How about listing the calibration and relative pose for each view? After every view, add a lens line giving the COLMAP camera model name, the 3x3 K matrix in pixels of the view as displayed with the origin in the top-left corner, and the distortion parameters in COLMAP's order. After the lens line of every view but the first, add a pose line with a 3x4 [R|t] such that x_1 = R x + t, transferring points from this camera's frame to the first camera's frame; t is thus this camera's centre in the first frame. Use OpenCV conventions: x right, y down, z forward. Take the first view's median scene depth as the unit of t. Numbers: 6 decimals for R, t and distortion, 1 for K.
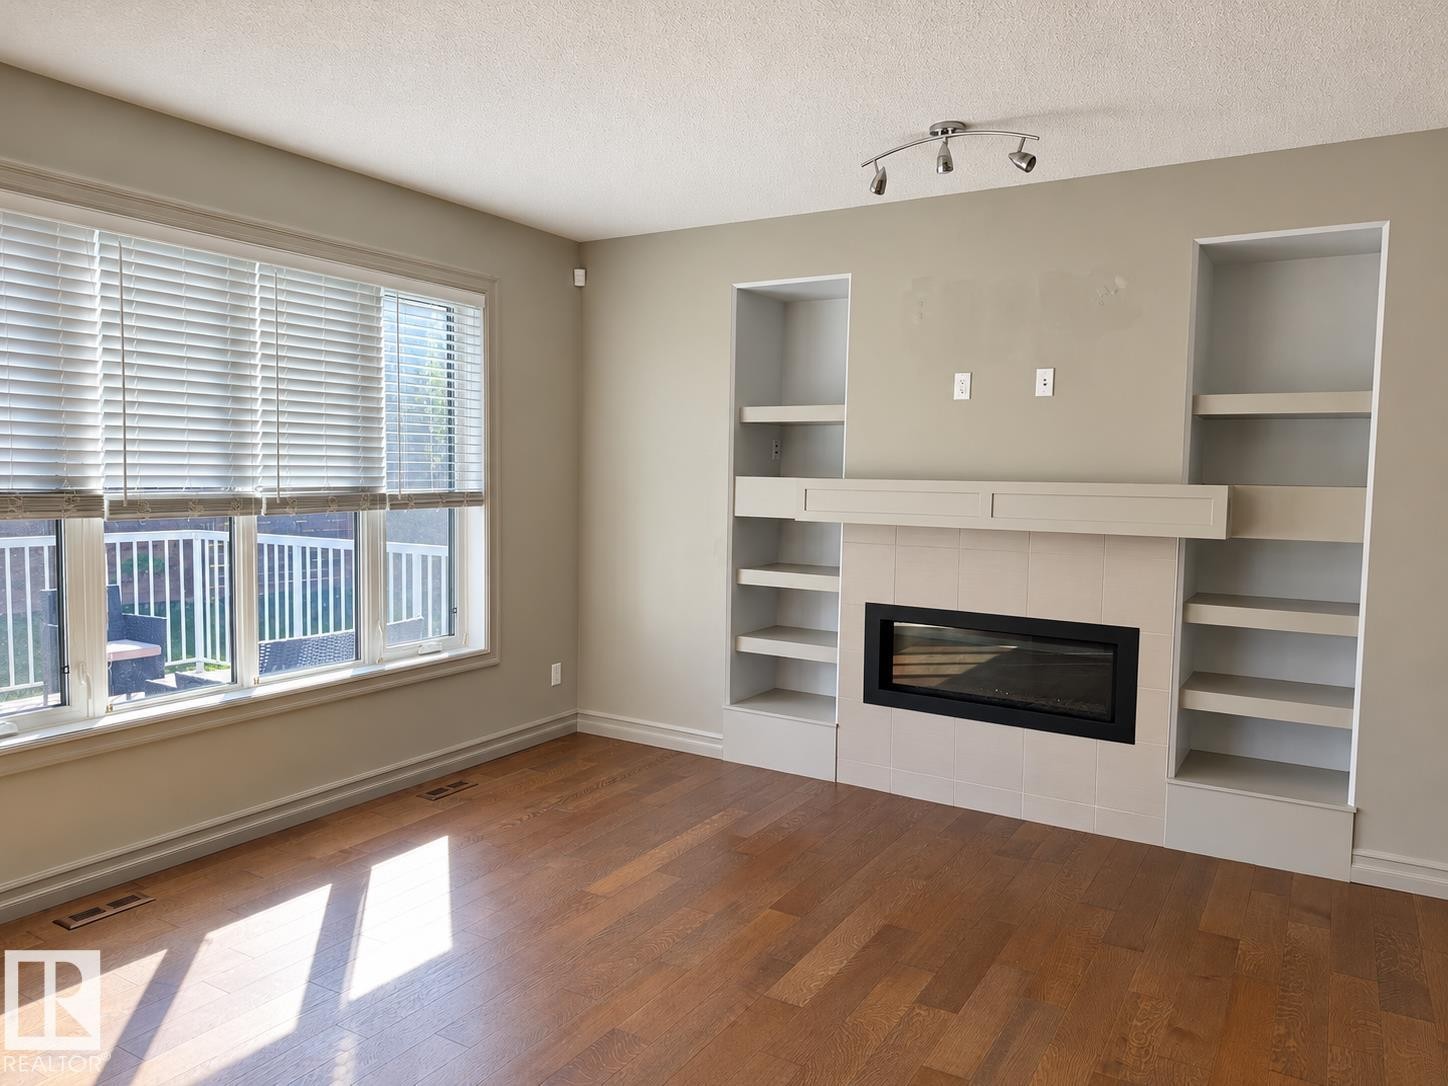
lens RADIAL K [[1029.7, 0, 673.5], [0, 1029.7, 535.8], [0, 0, 1]] dist [0.058226, -0.000233]
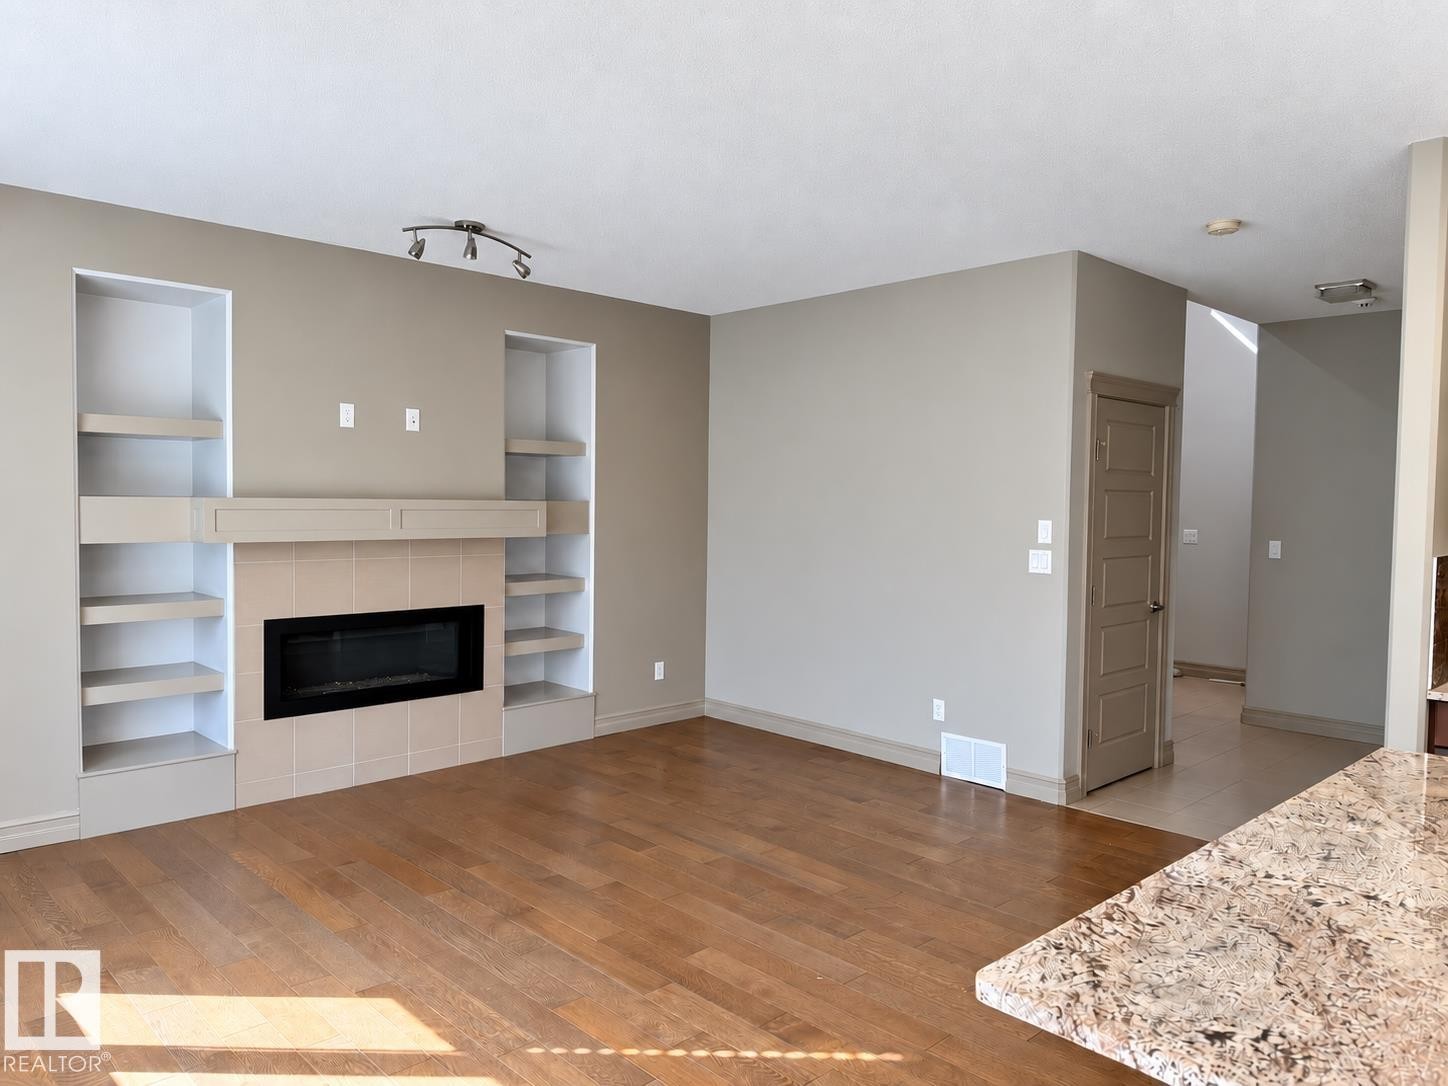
lens RADIAL K [[1052.3, 0, 724.4], [0, 1052.3, 527.7], [0, 0, 1]] dist [-0.007388, -0.005683]
pose [[0.219815, -0.034967, 0.974915, -0.762961], [0.054920, 0.998216, 0.023420, -0.025427], [-0.973994, 0.048394, 0.221343, 0.342534]]
